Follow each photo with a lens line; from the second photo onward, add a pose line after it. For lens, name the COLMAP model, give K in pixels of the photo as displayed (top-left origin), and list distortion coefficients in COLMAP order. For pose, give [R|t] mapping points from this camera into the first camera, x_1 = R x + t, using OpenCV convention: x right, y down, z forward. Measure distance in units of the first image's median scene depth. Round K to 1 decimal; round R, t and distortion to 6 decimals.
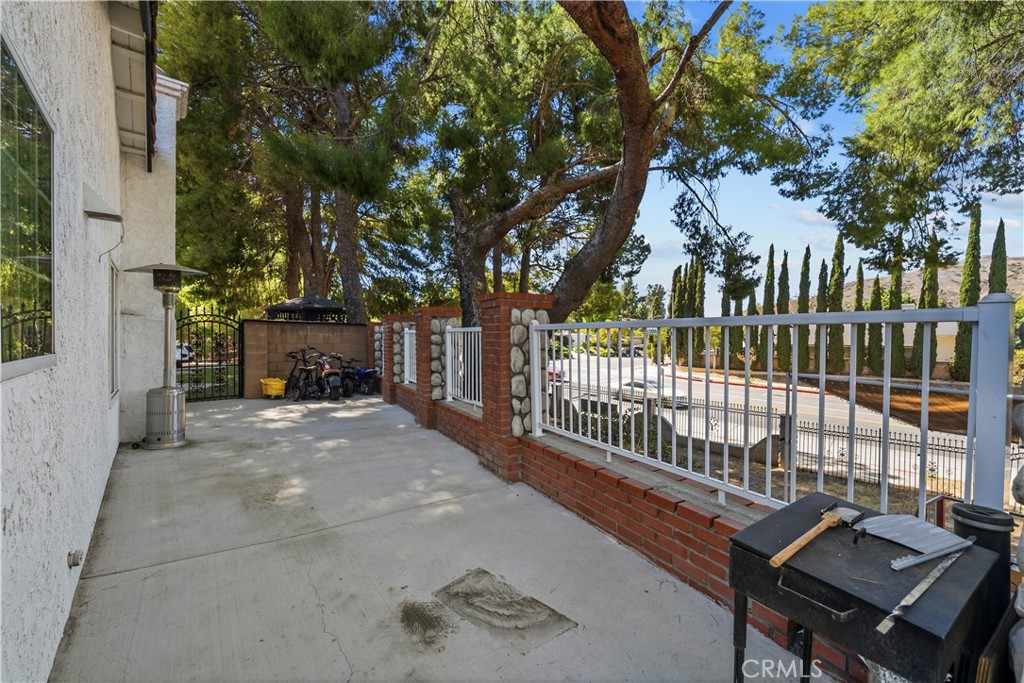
lens RADIAL K [[414.4, 0, 512.2], [0, 414.4, 339.1], [0, 0, 1]] dist [0.000276, -0.000668]
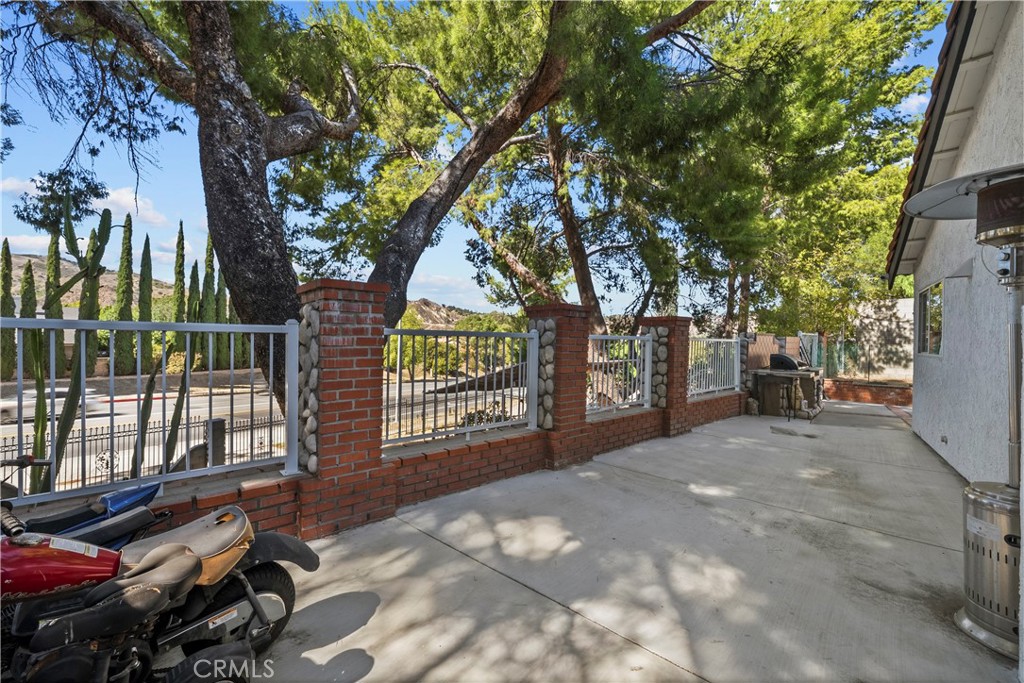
lens RADIAL K [[414.4, 0, 511.0], [0, 414.4, 345.2], [0, 0, 1]] dist [0.000276, -0.000668]
pose [[-0.224579, -0.019372, 0.974263, -1.047561], [-0.005872, 0.999811, 0.018527, -0.020659], [-0.974438, -0.001560, -0.224651, 1.480750]]
